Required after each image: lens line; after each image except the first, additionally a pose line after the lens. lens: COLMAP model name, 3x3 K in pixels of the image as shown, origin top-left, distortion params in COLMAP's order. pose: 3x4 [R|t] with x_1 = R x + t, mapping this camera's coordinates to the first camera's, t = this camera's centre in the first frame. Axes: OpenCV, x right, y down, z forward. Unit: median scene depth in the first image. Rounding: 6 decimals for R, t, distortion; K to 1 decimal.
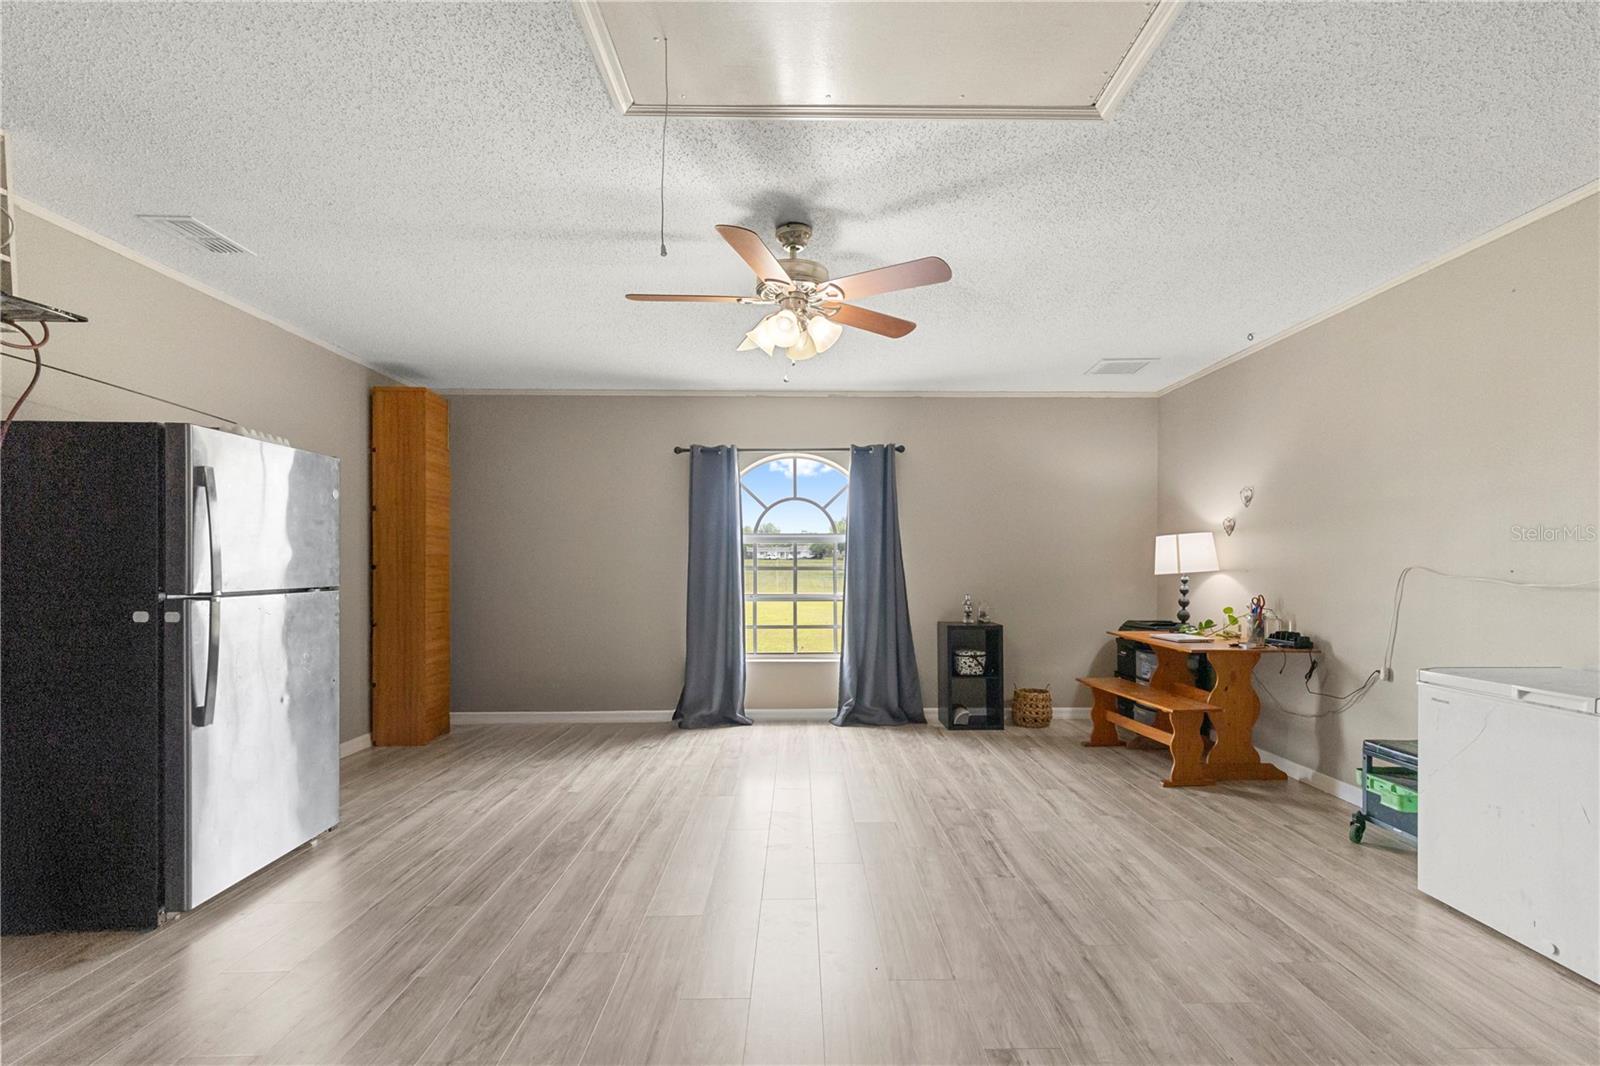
lens RADIAL K [[720.2, 0, 801.5], [0, 720.2, 542.4], [0, 0, 1]] dist [0.003596, -0.001030]
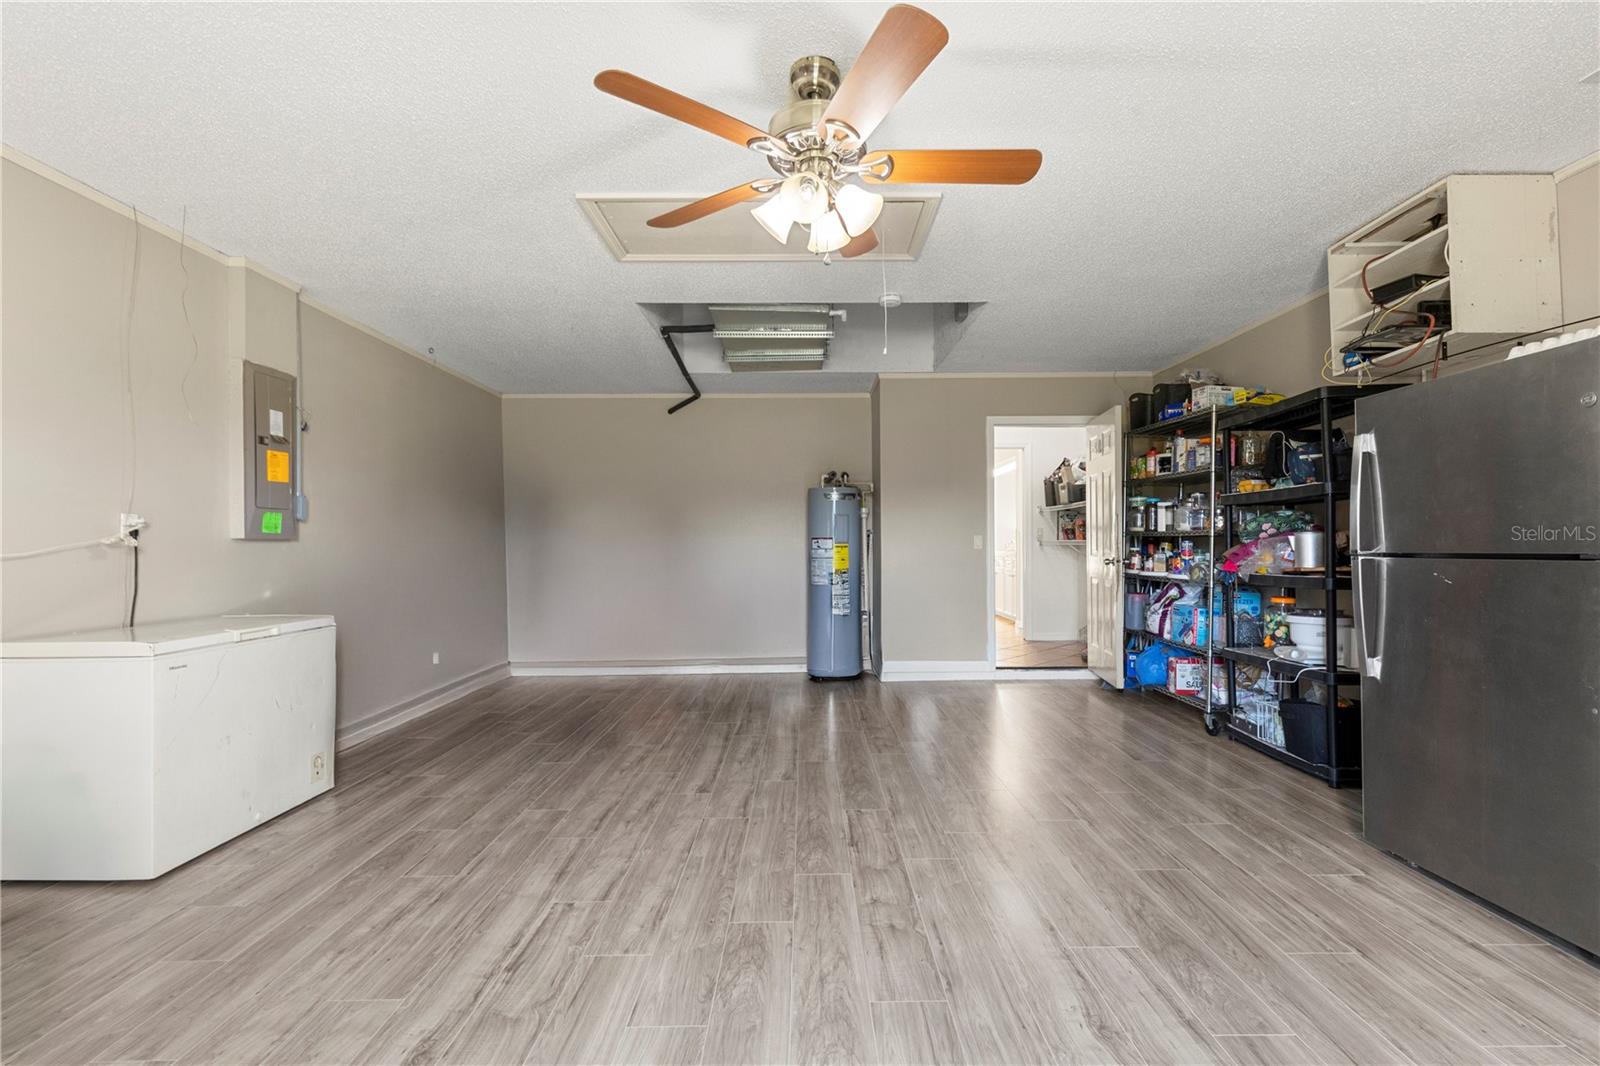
lens RADIAL K [[720.2, 0, 801.7], [0, 720.2, 537.6], [0, 0, 1]] dist [0.003596, -0.001030]
pose [[-0.999932, 0.008106, 0.008384, -0.000506], [0.007744, 0.999076, -0.042281, 0.076869], [-0.008719, -0.042213, -0.999071, 1.805200]]
